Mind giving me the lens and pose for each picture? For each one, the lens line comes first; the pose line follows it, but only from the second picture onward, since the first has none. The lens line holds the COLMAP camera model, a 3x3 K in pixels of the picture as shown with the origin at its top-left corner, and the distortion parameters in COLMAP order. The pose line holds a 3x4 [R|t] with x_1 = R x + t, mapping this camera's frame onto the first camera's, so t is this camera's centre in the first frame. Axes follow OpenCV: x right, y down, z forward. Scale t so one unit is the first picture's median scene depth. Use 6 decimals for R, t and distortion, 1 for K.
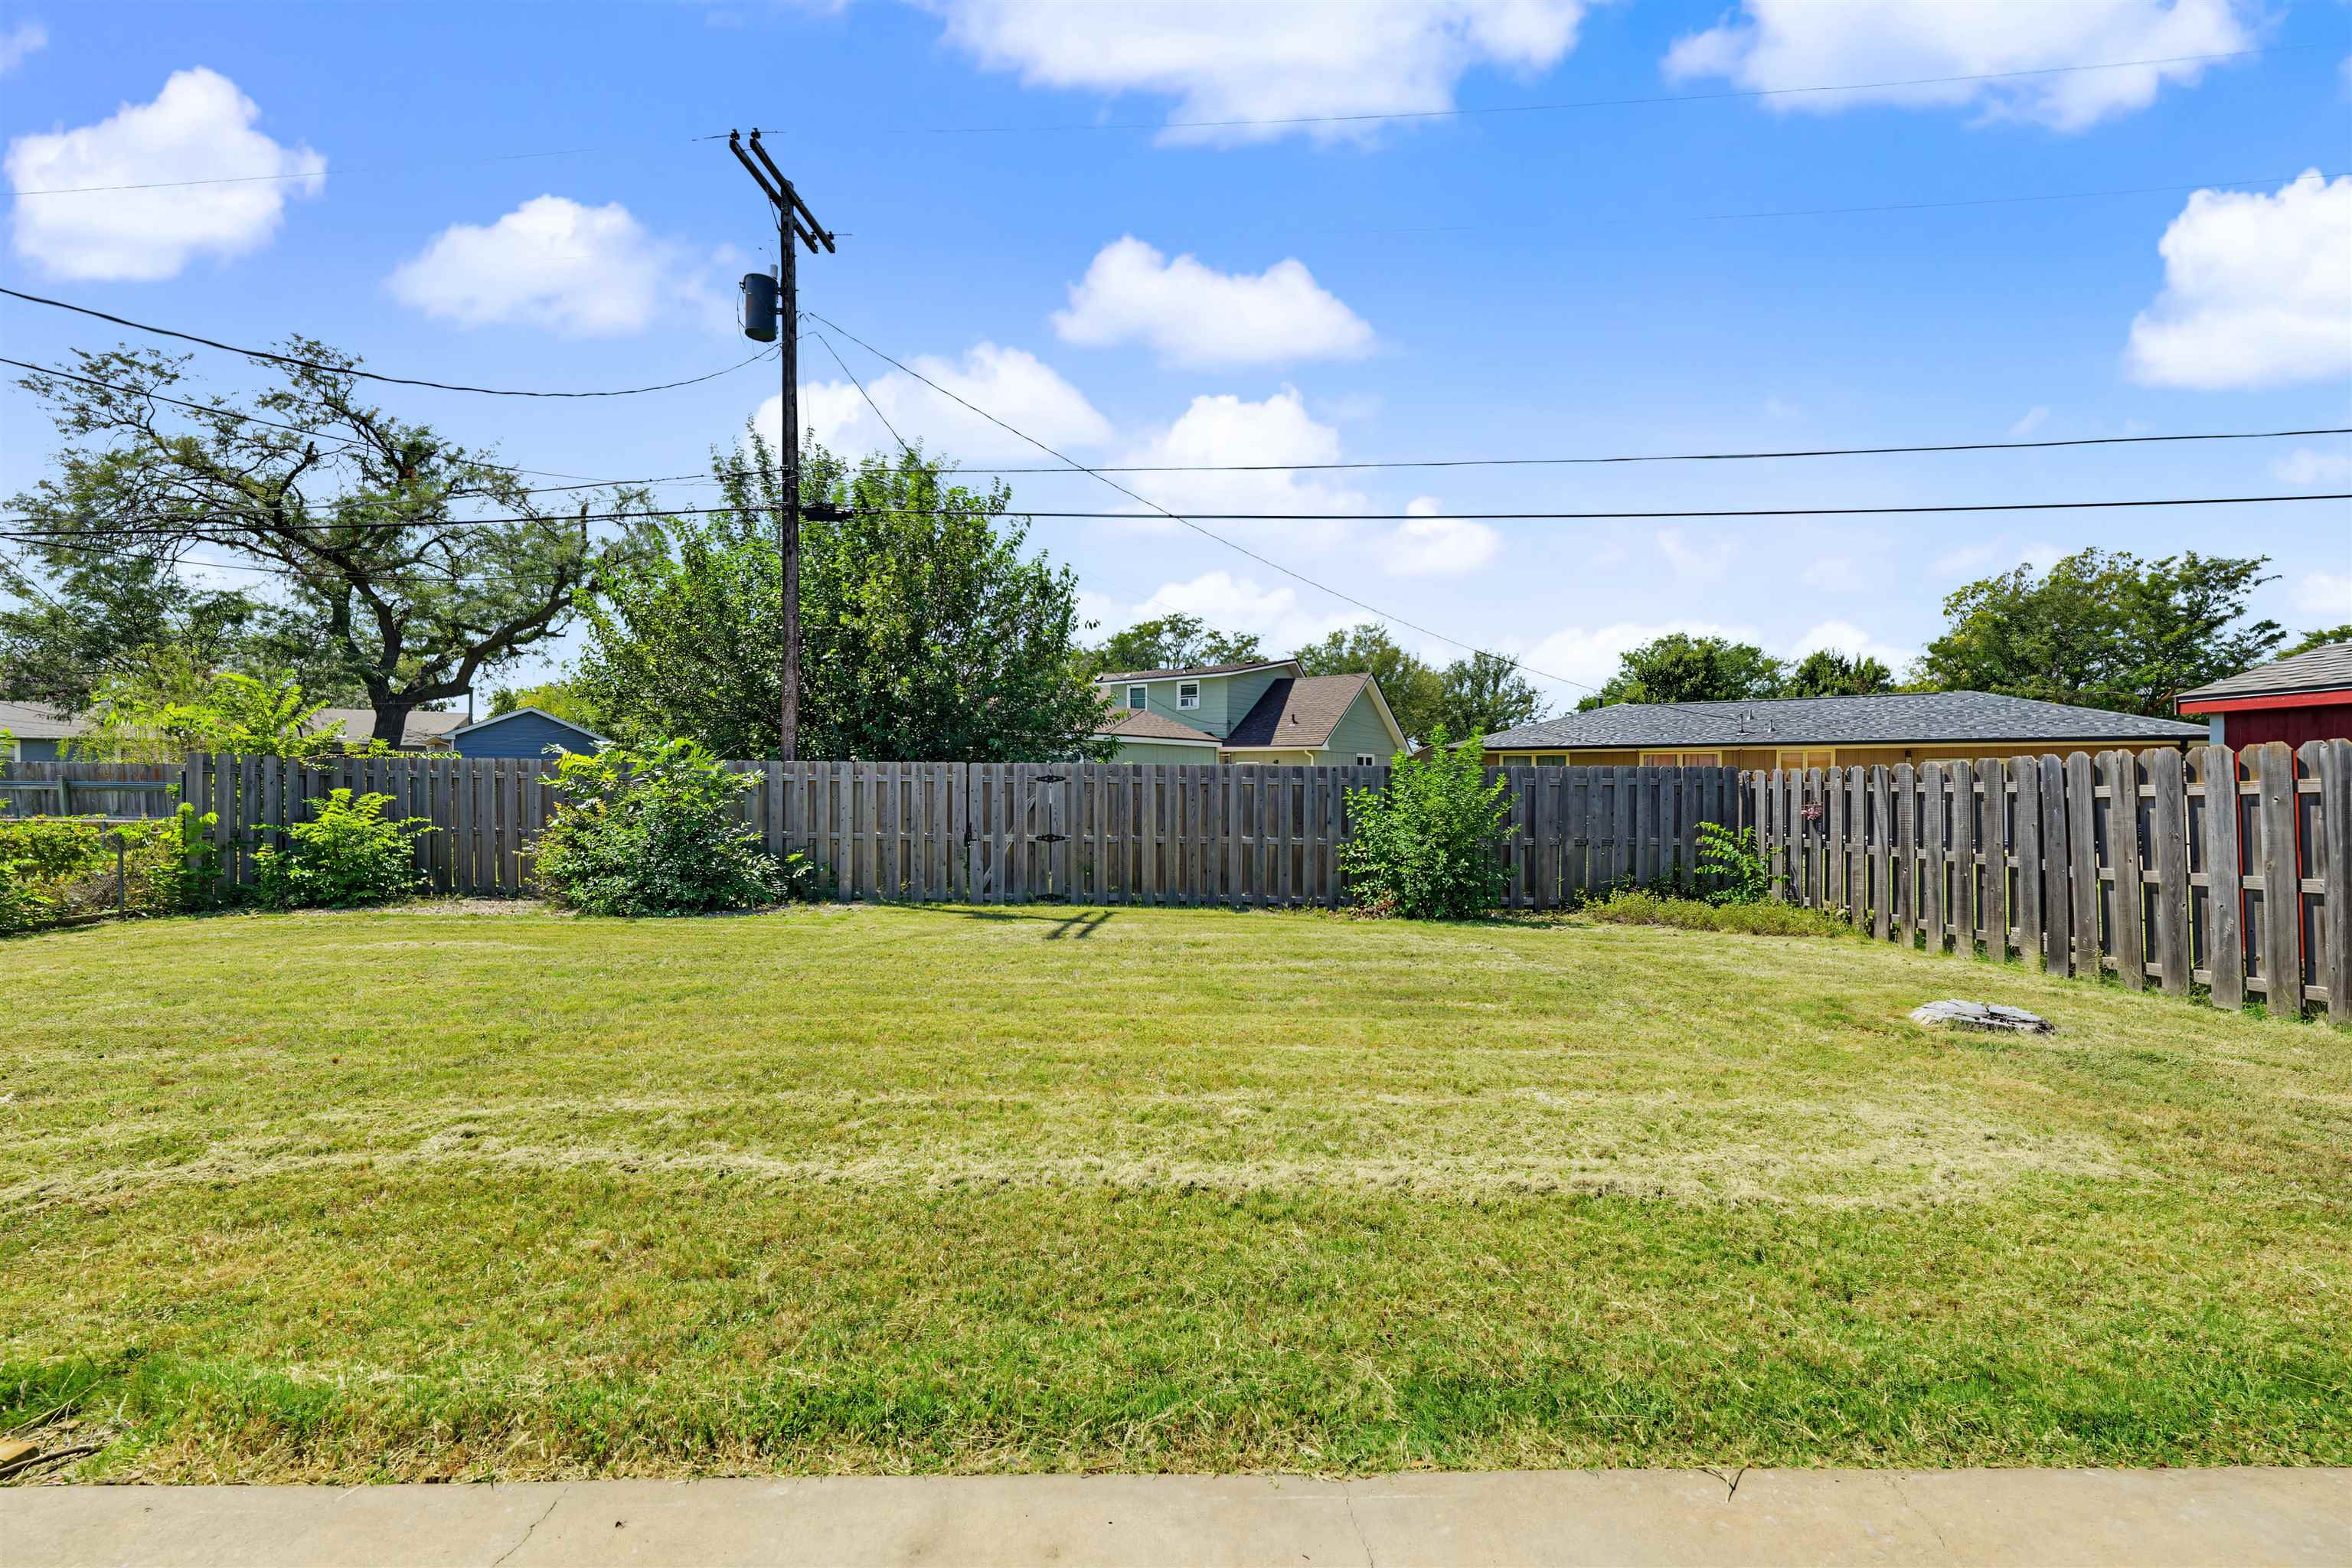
lens RADIAL K [[929.6, 0, 1151.1], [0, 929.6, 787.1], [0, 0, 1]] dist [0.001142, 0.001034]
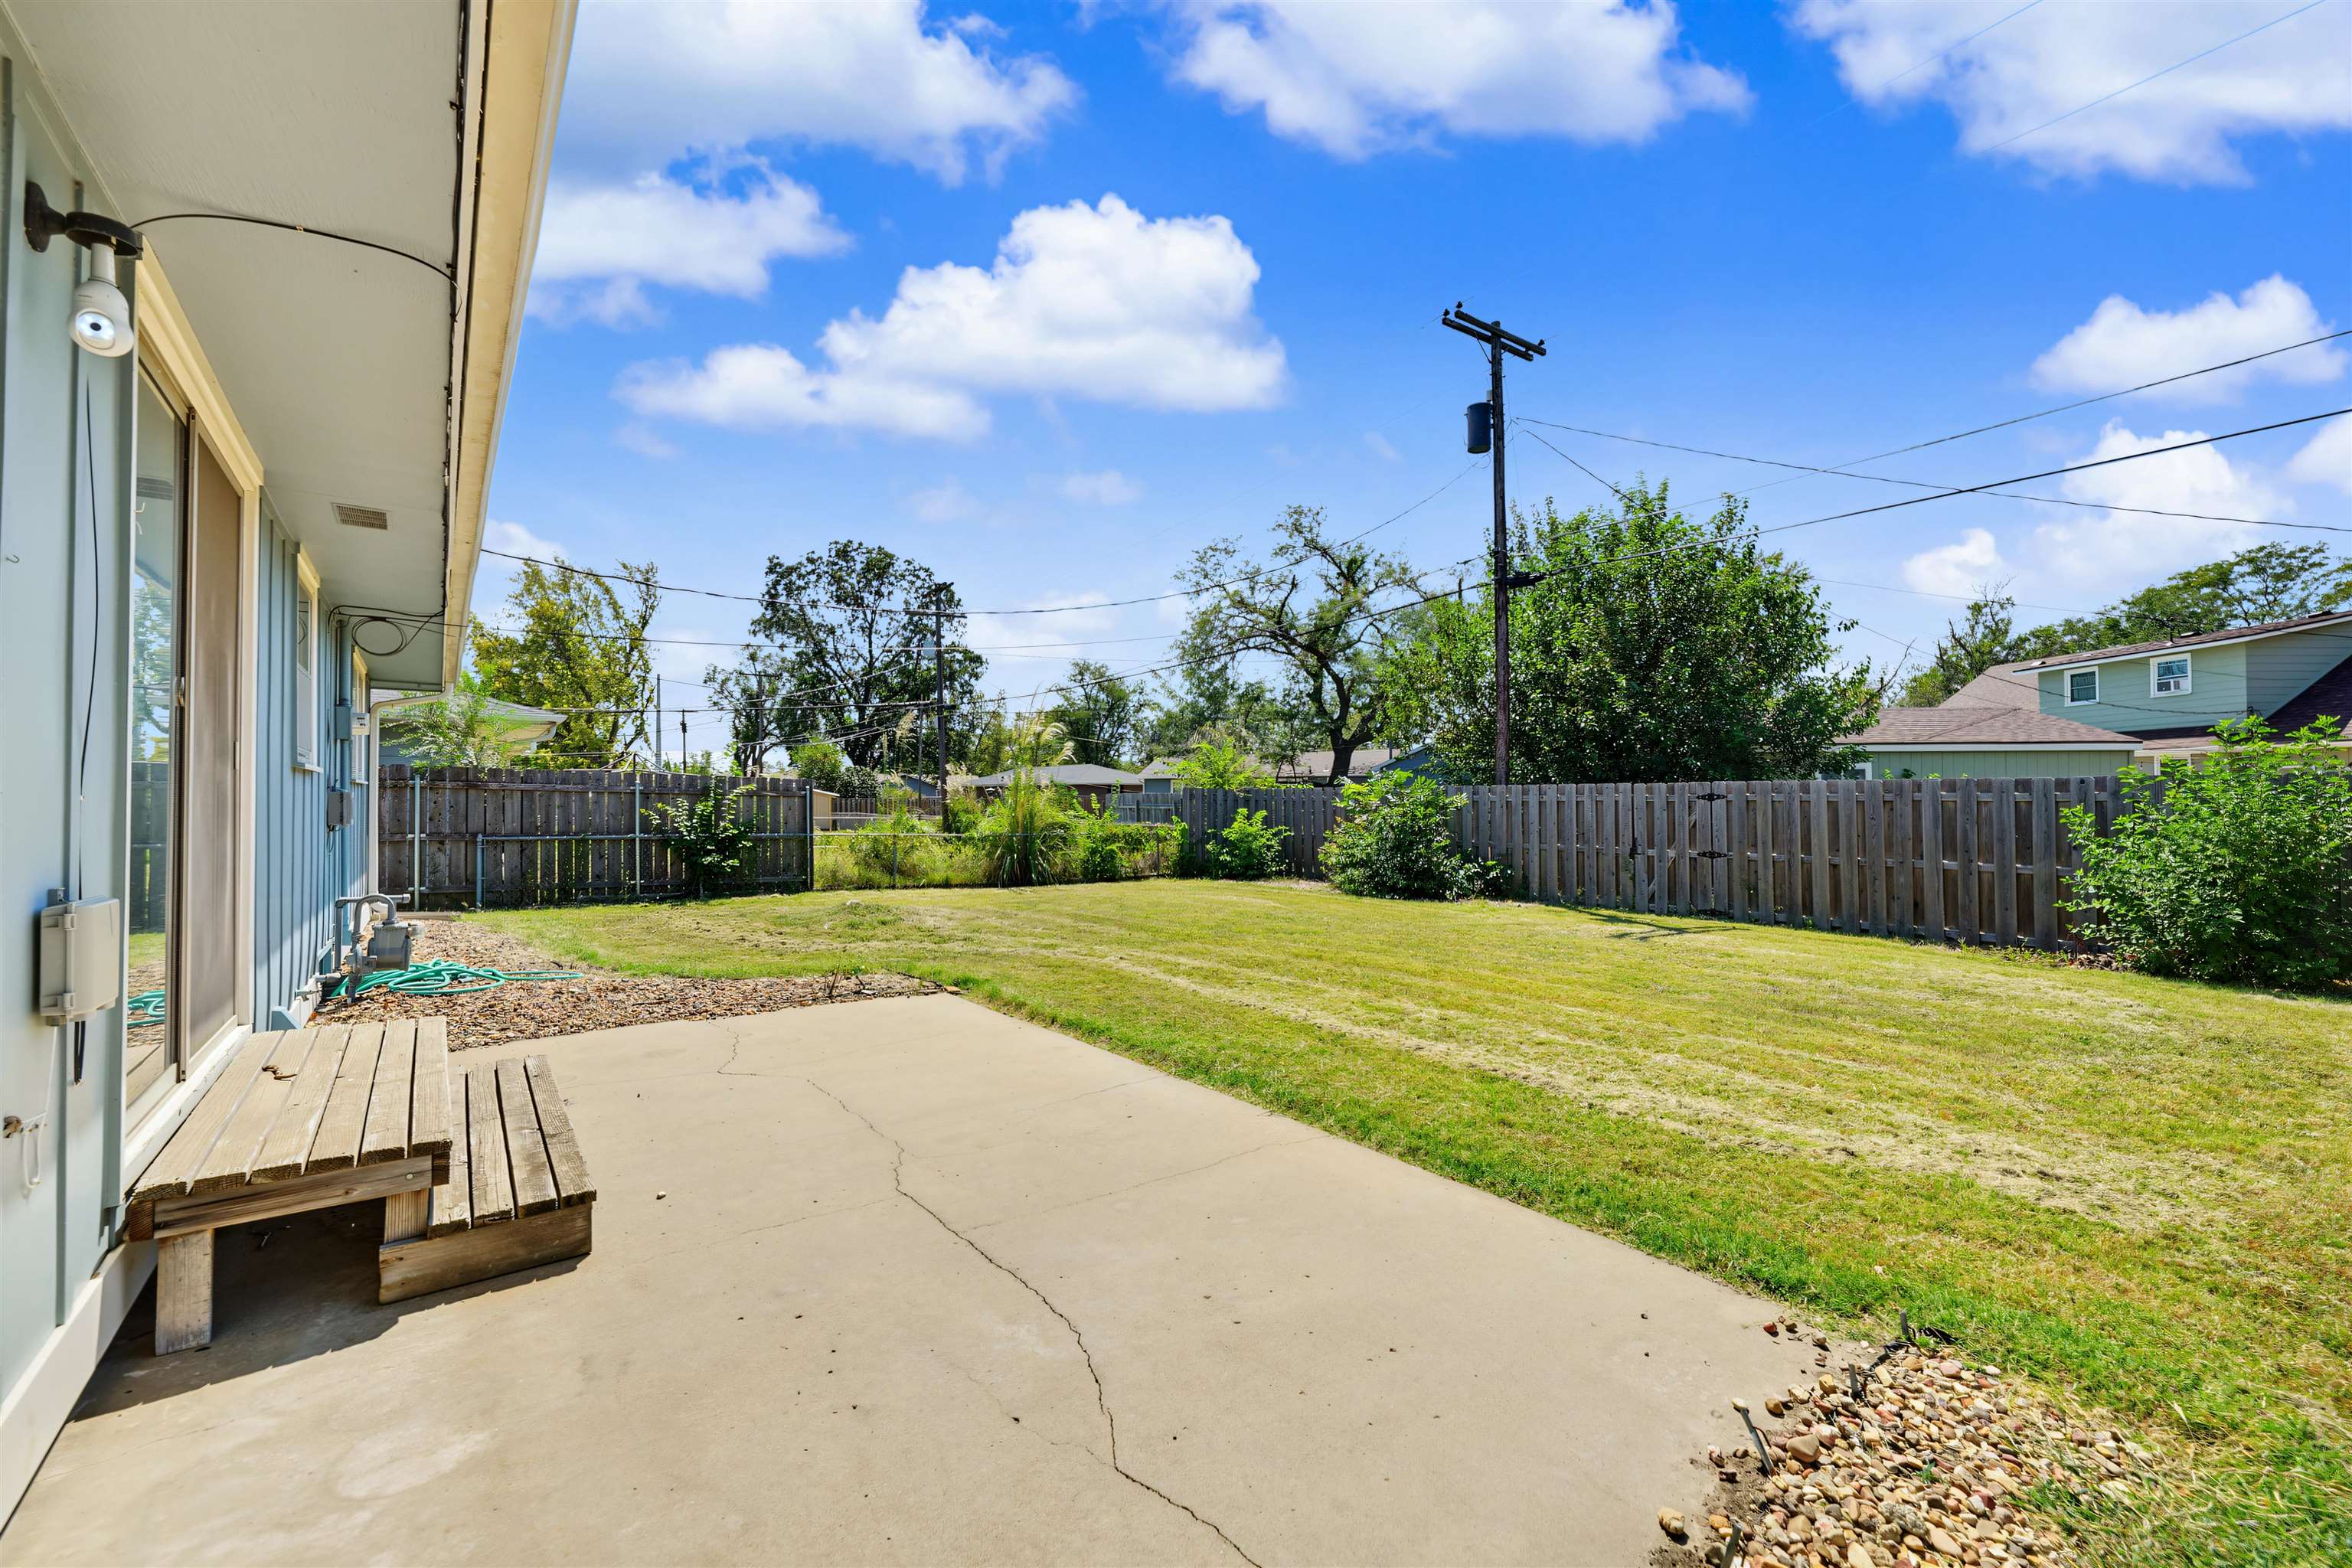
lens RADIAL K [[929.6, 0, 1215.6], [0, 929.6, 783.3], [0, 0, 1]] dist [0.001142, 0.001034]
pose [[0.634921, -0.022355, -0.772254, 0.340293], [0.004136, 0.999665, -0.025537, -0.000111], [0.772566, 0.013020, 0.634801, -0.080857]]
